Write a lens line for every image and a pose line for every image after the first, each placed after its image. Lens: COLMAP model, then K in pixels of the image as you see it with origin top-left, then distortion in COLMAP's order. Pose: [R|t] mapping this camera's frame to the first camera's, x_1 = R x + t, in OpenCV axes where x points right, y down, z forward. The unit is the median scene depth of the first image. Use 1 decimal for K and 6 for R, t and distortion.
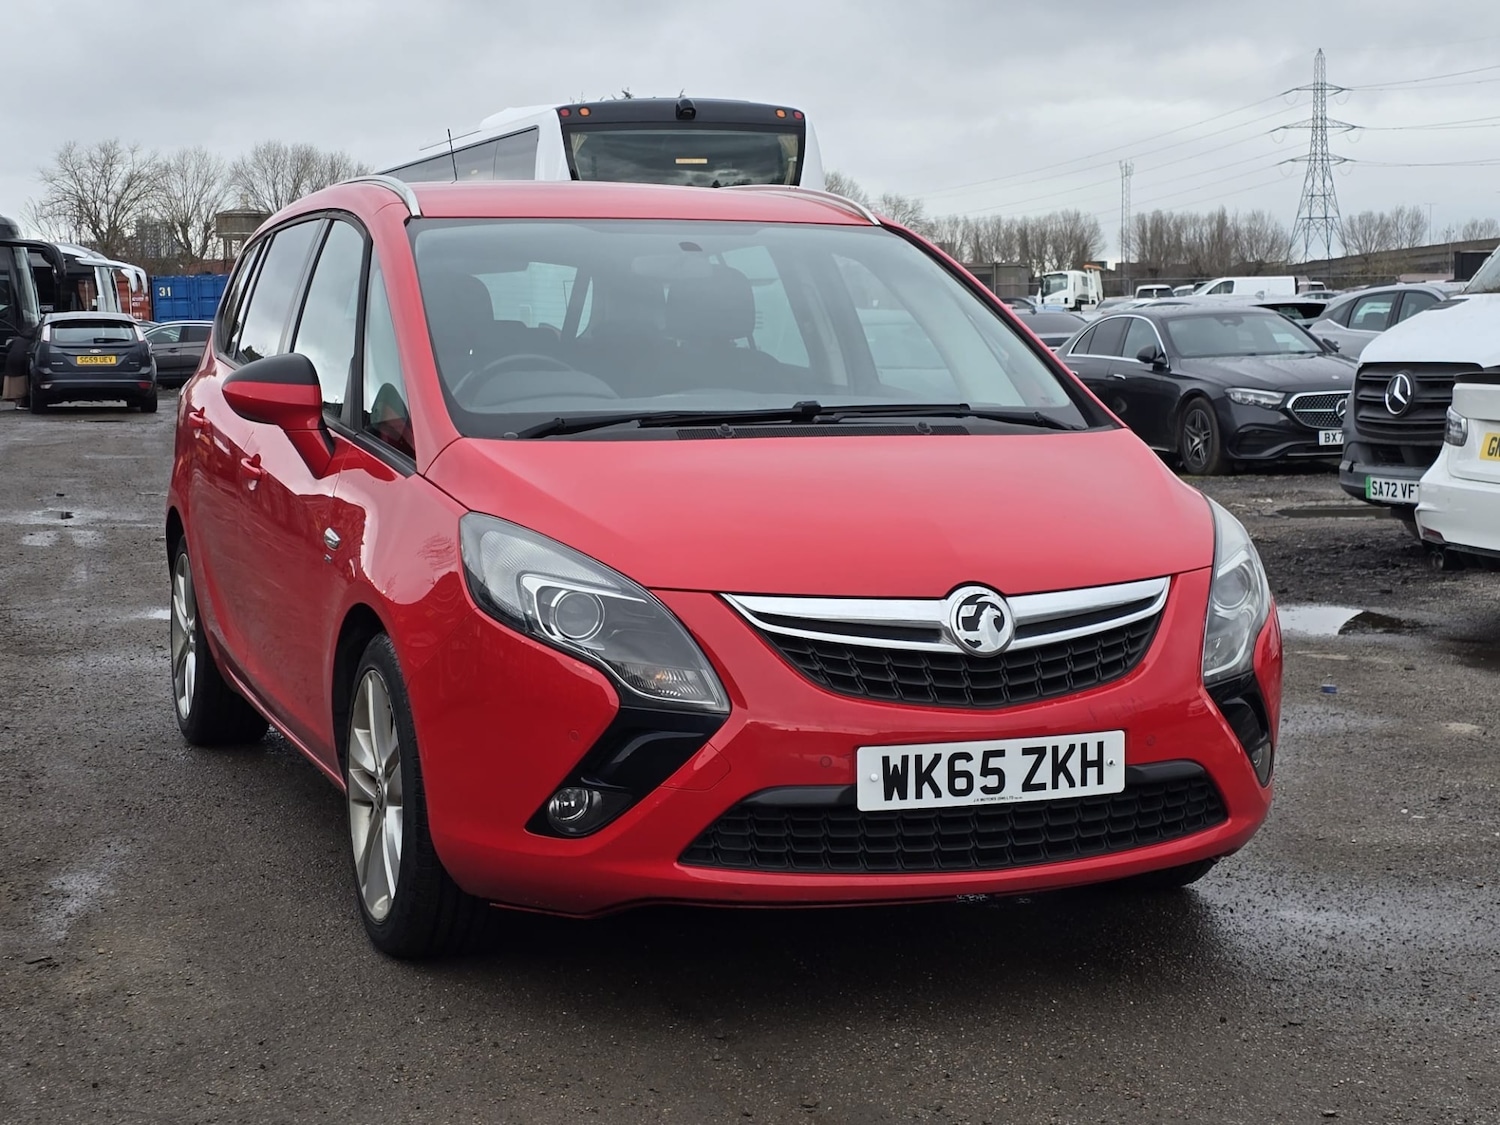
lens RADIAL K [[2911.5, 0, 705.0], [0, 2911.5, 560.9], [0, 0, 1]] dist [0.213459, -0.209978]
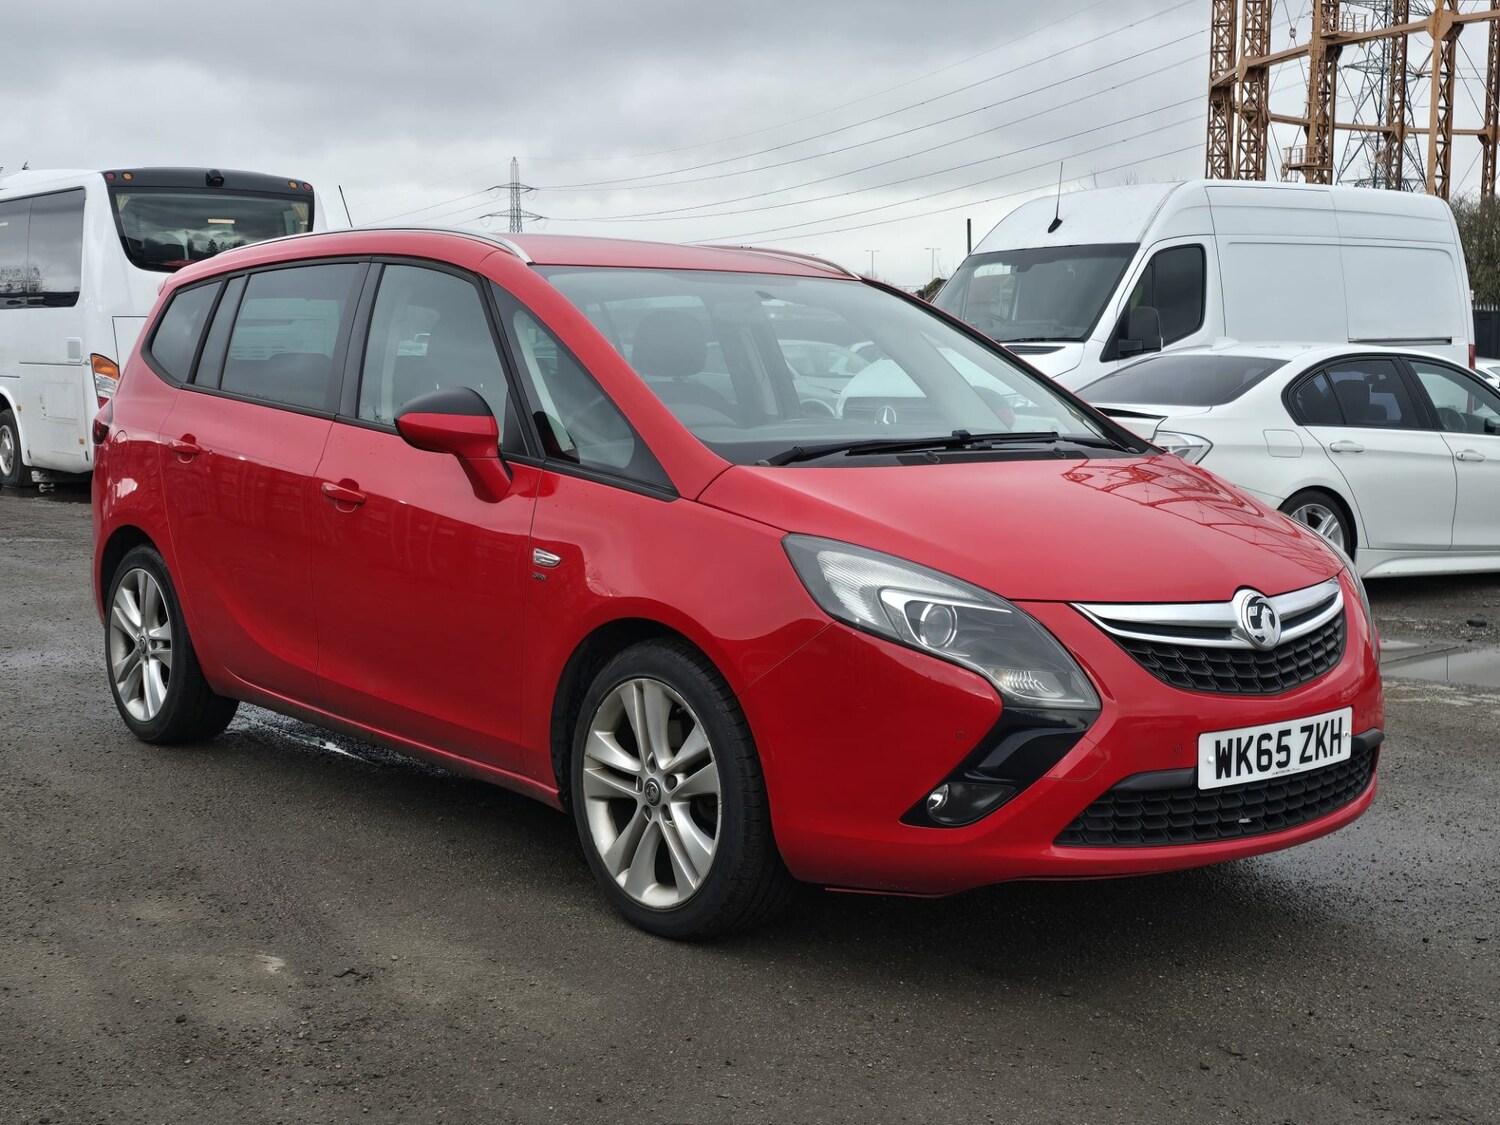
lens RADIAL K [[2176.7, 0, 750.0], [0, 2176.7, 562.5], [0, 0, 1]] dist [0.221313, -0.654495]
pose [[0.934468, -0.024985, 0.355169, -0.408199], [0.021109, 0.999668, 0.014785, -0.019437], [-0.355420, -0.006319, 0.934685, 0.252218]]
